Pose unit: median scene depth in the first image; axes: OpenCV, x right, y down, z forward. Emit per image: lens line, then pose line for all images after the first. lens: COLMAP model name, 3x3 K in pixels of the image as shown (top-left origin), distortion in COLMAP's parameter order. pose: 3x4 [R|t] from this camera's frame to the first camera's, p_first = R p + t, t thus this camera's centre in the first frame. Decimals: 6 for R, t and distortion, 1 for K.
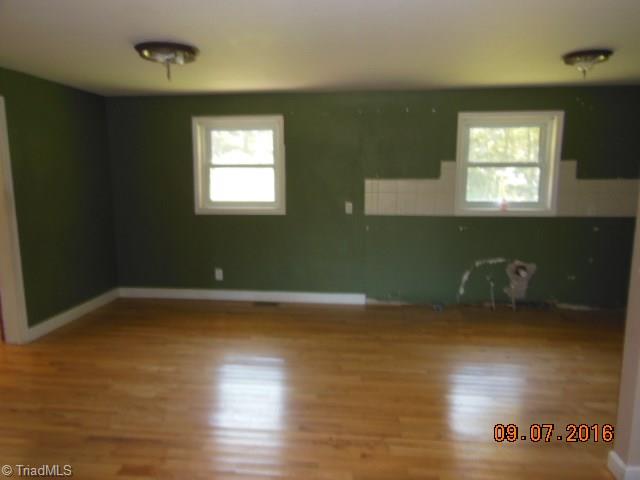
lens RADIAL K [[473.2, 0, 320.0], [0, 473.2, 239.7], [0, 0, 1]] dist [0.034071, 0.000721]
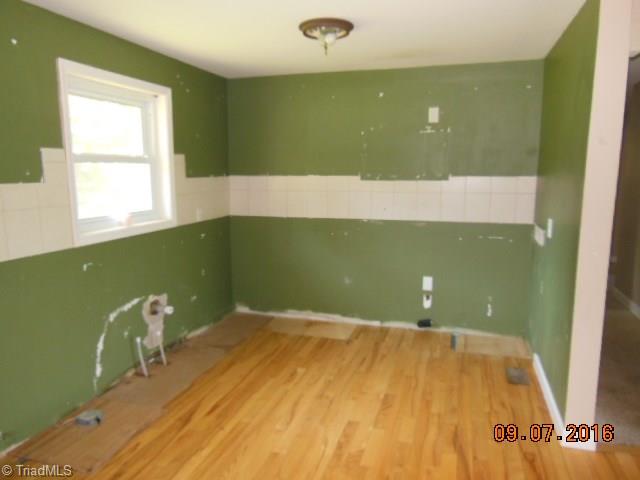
lens RADIAL K [[473.2, 0, 319.9], [0, 473.2, 242.2], [0, 0, 1]] dist [0.034071, 0.000721]
pose [[0.202686, -0.153280, 0.967173, -0.201390], [0.155440, 0.980187, 0.122767, -0.080513], [-0.966828, 0.125454, 0.222496, 0.594906]]
